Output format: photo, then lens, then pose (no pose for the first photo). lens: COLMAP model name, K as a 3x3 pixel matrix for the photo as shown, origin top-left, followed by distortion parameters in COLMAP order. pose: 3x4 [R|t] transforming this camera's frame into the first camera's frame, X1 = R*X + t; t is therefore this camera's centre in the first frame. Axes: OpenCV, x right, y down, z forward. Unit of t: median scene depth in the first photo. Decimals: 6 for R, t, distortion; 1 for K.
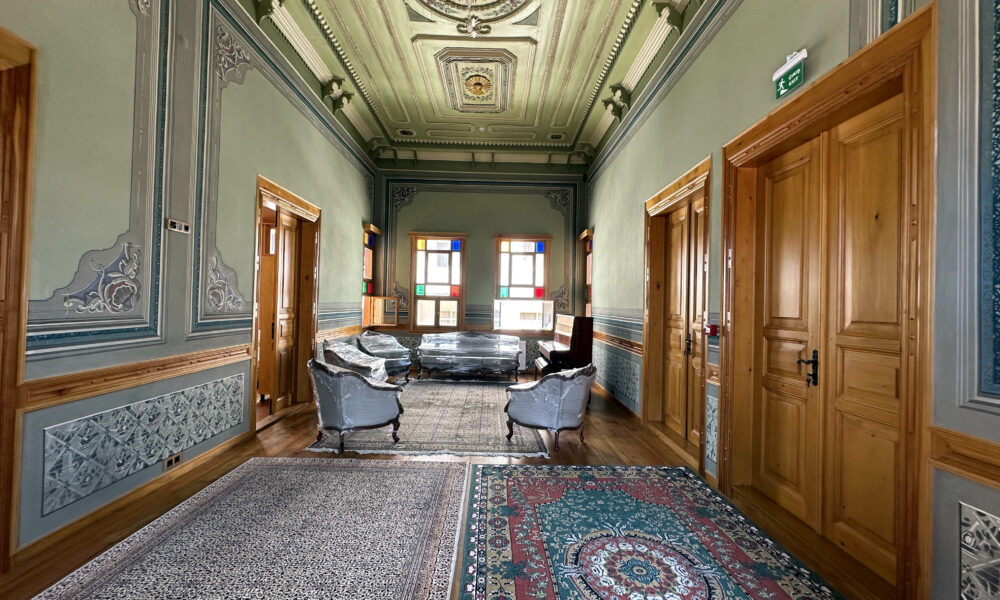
lens RADIAL K [[399.5, 0, 498.8], [0, 399.5, 300.4], [0, 0, 1]] dist [-0.003133, 0.001007]
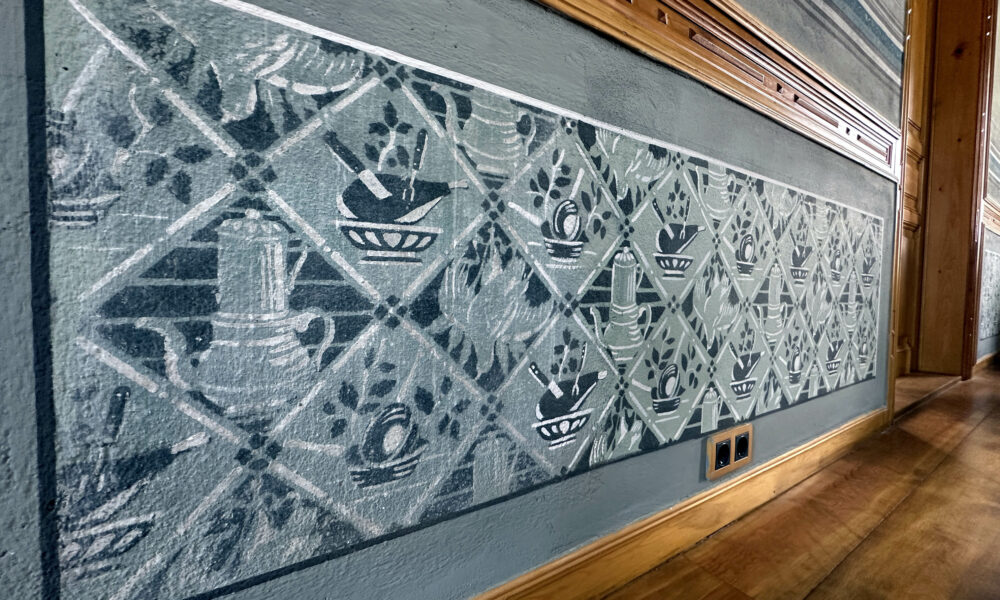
lens RADIAL K [[399.5, 0, 497.8], [0, 399.5, 299.8], [0, 0, 1]] dist [-0.003133, 0.001007]
pose [[0.526410, 0.013565, -0.850123, -0.440932], [0.003982, 0.999822, 0.018420, 0.196876], [0.850222, -0.013082, 0.526262, 0.482774]]
